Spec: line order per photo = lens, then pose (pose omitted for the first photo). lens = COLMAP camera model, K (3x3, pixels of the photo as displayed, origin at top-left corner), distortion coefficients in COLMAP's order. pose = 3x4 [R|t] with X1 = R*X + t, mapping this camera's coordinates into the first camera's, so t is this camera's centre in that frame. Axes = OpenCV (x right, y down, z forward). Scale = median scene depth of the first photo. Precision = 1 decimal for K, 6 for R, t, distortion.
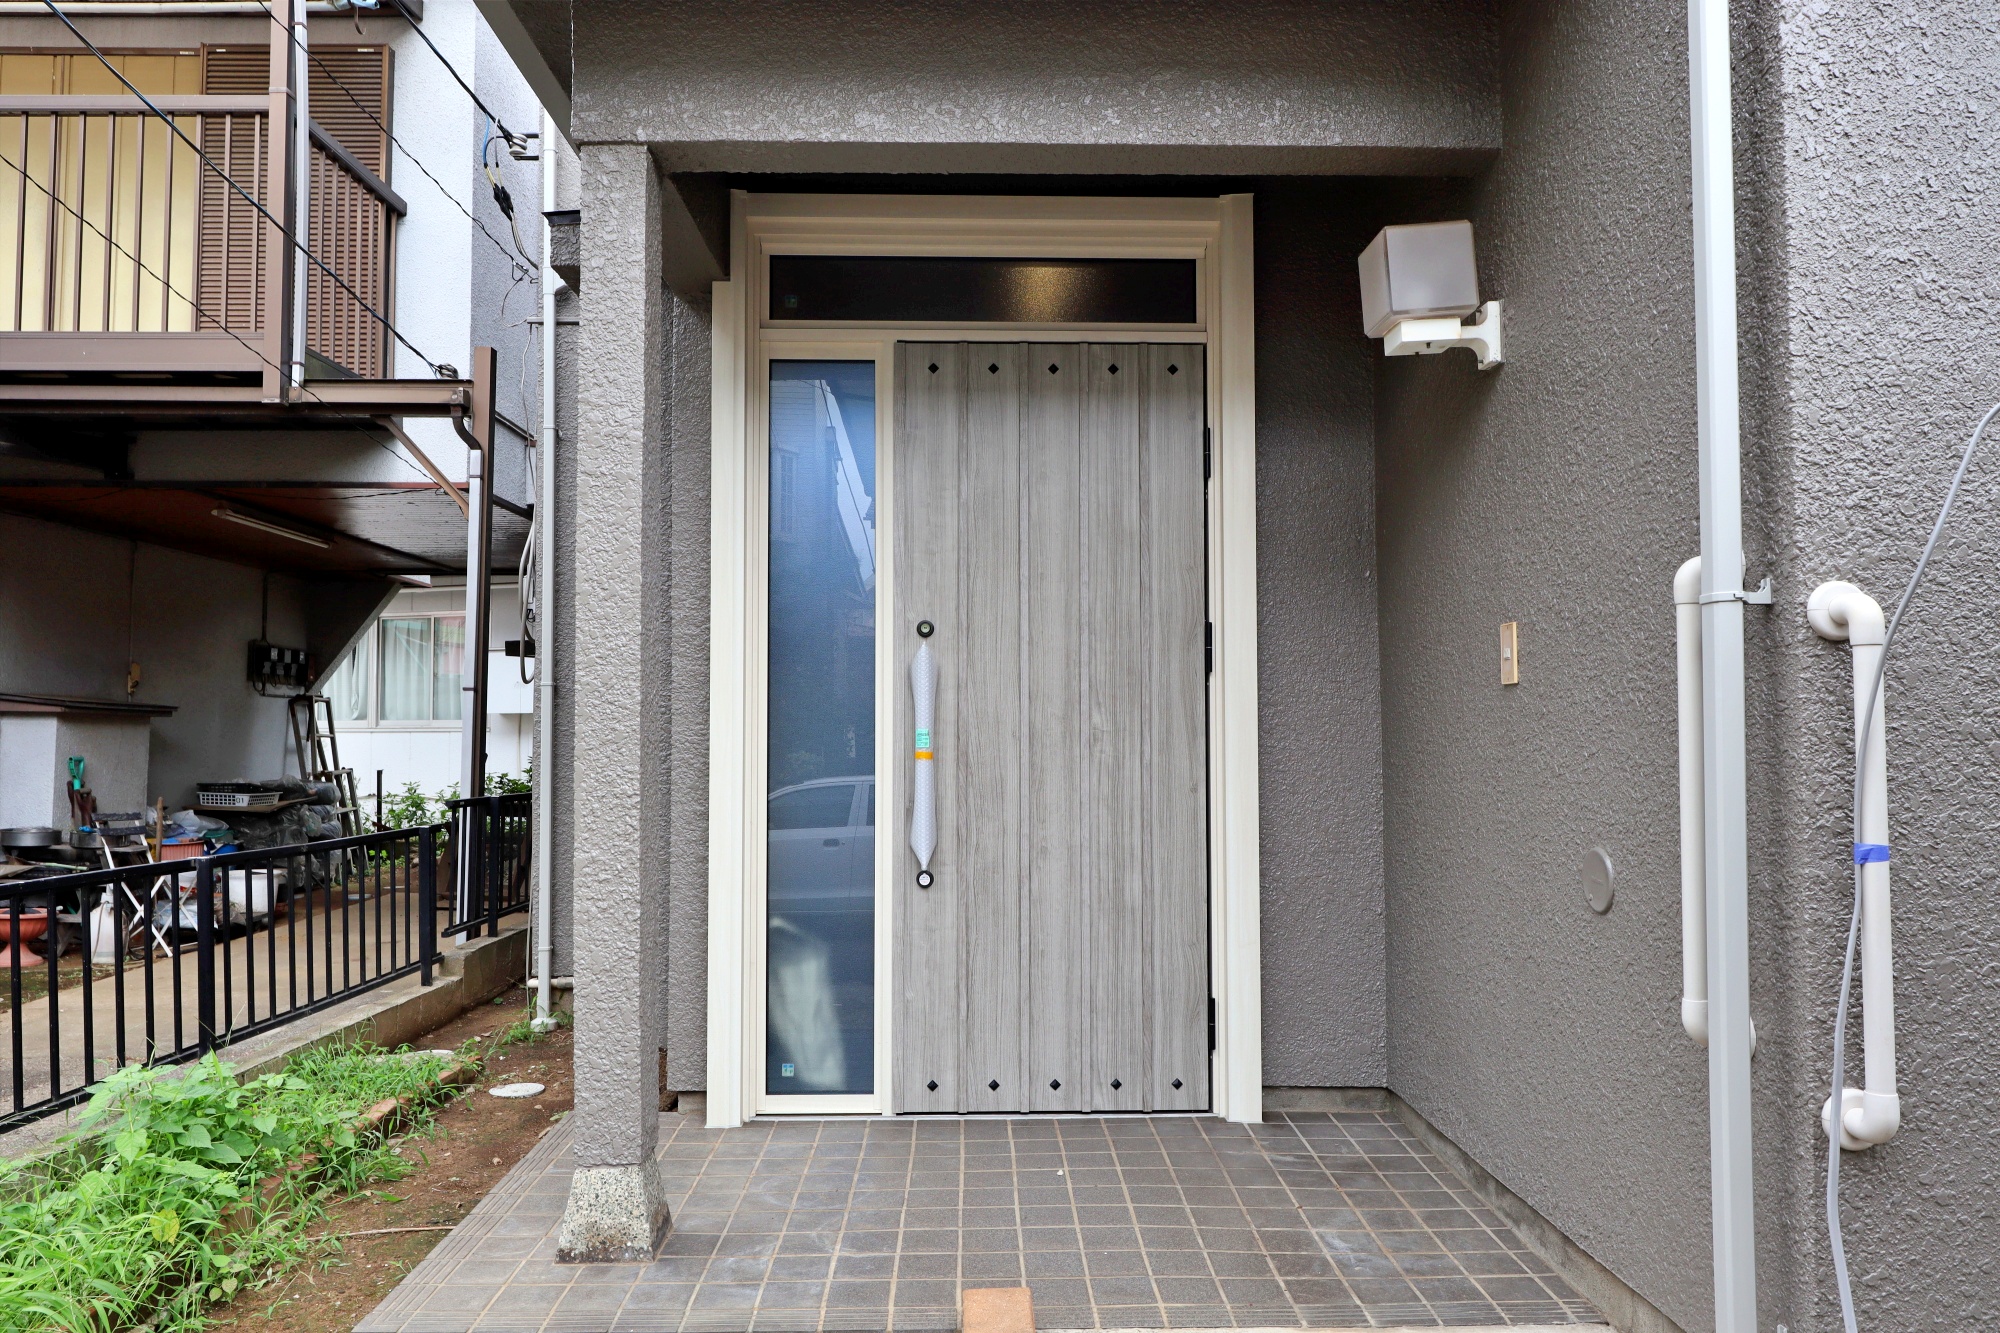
lens RADIAL K [[1401.7, 0, 1000.0], [0, 1401.7, 666.5], [0, 0, 1]] dist [0.001859, 0.001350]
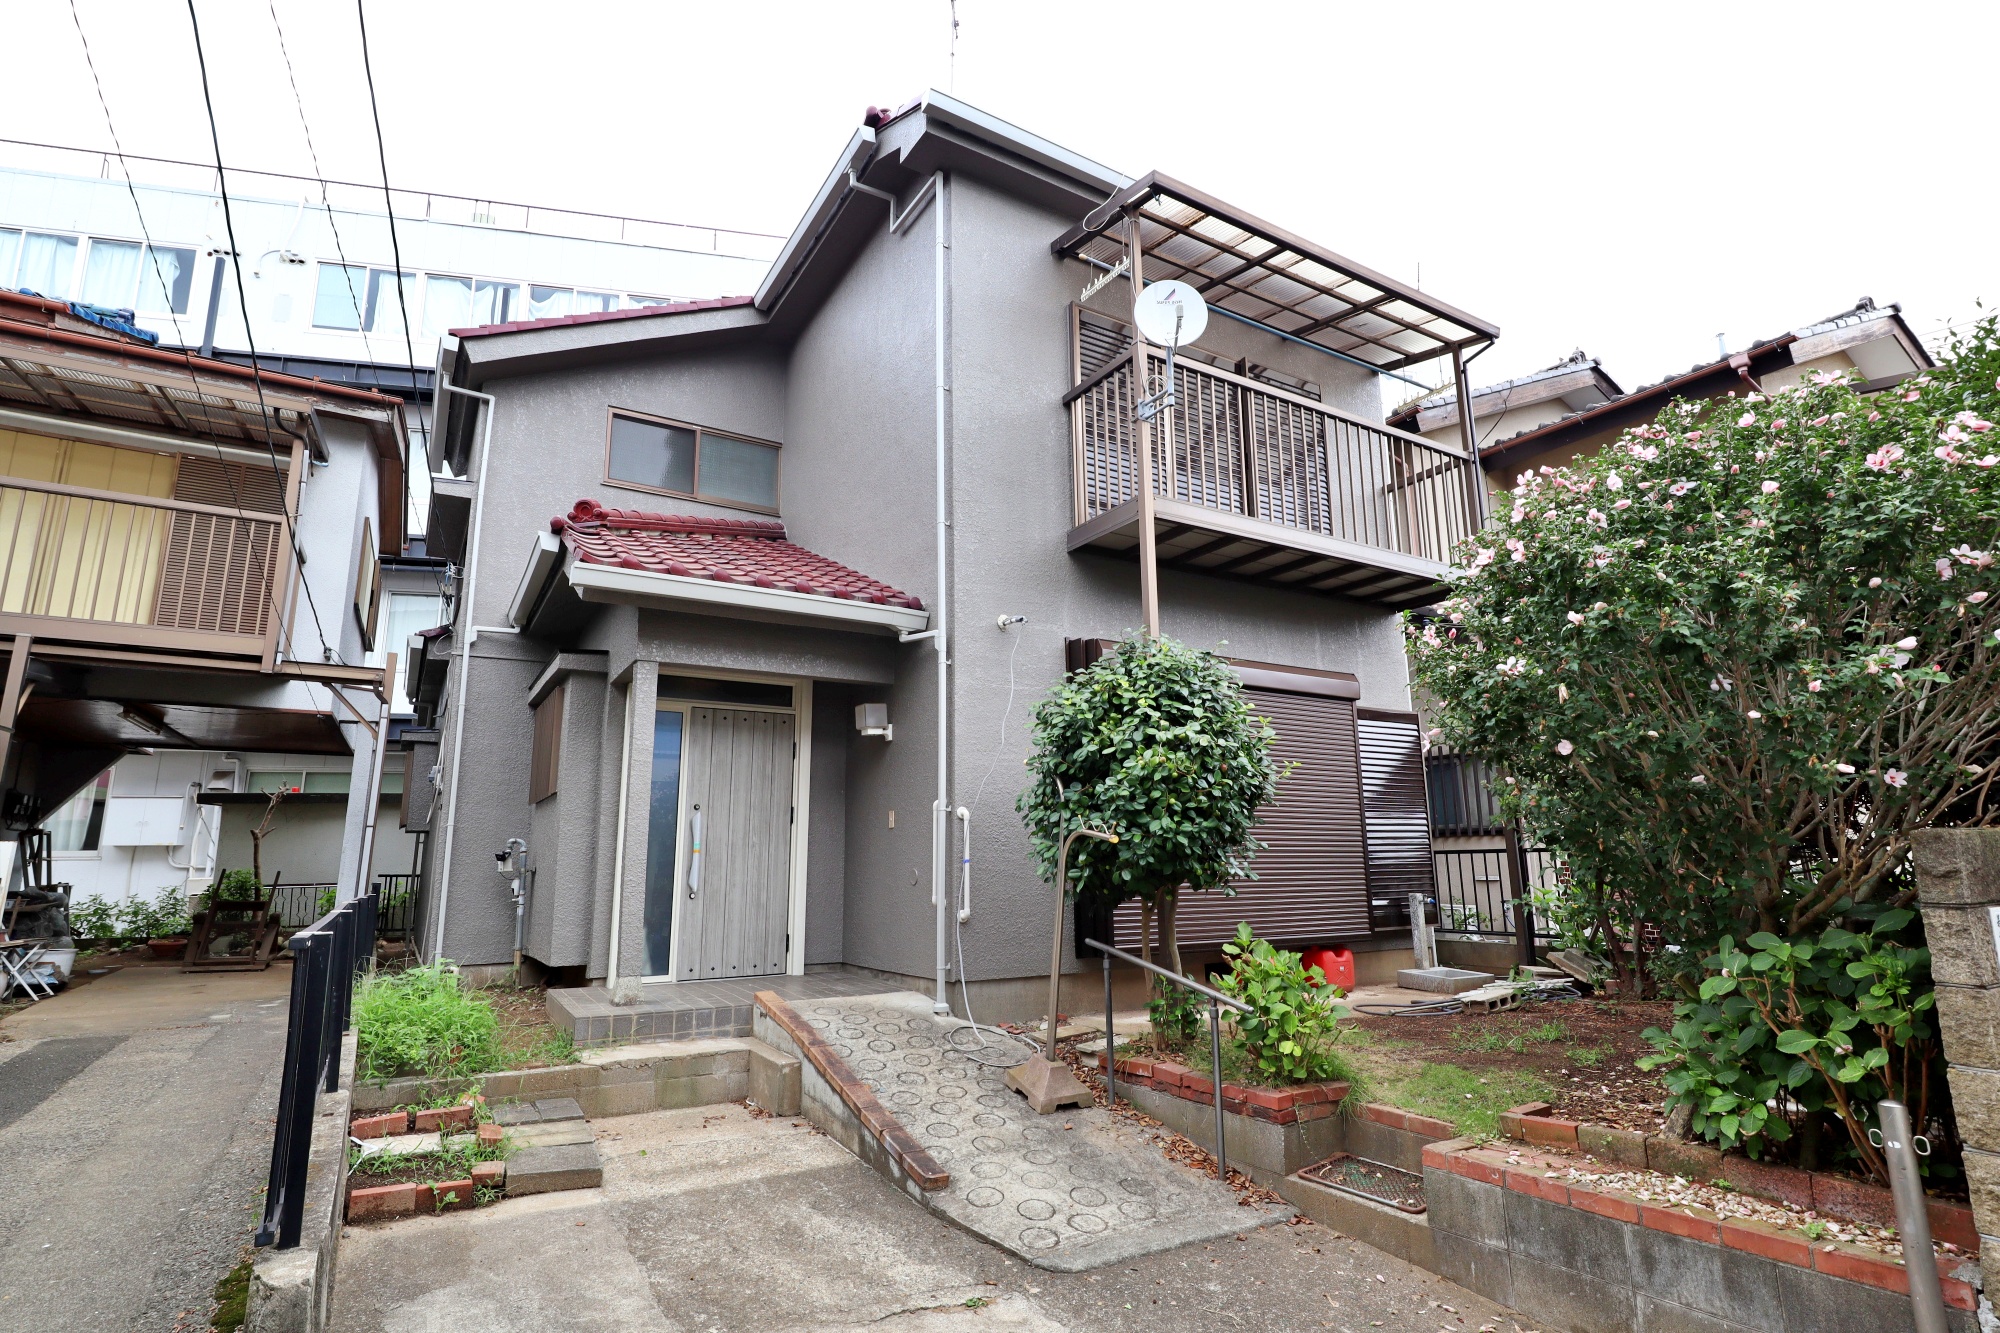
lens RADIAL K [[983.7, 0, 1000.0], [0, 983.7, 666.5], [0, 0, 1]] dist [0.011124, -0.009063]
pose [[0.865369, 0.093603, 0.492316, -0.544494], [-0.016470, 0.987183, -0.158741, -0.000448], [-0.500865, 0.129261, 0.855819, -1.095252]]
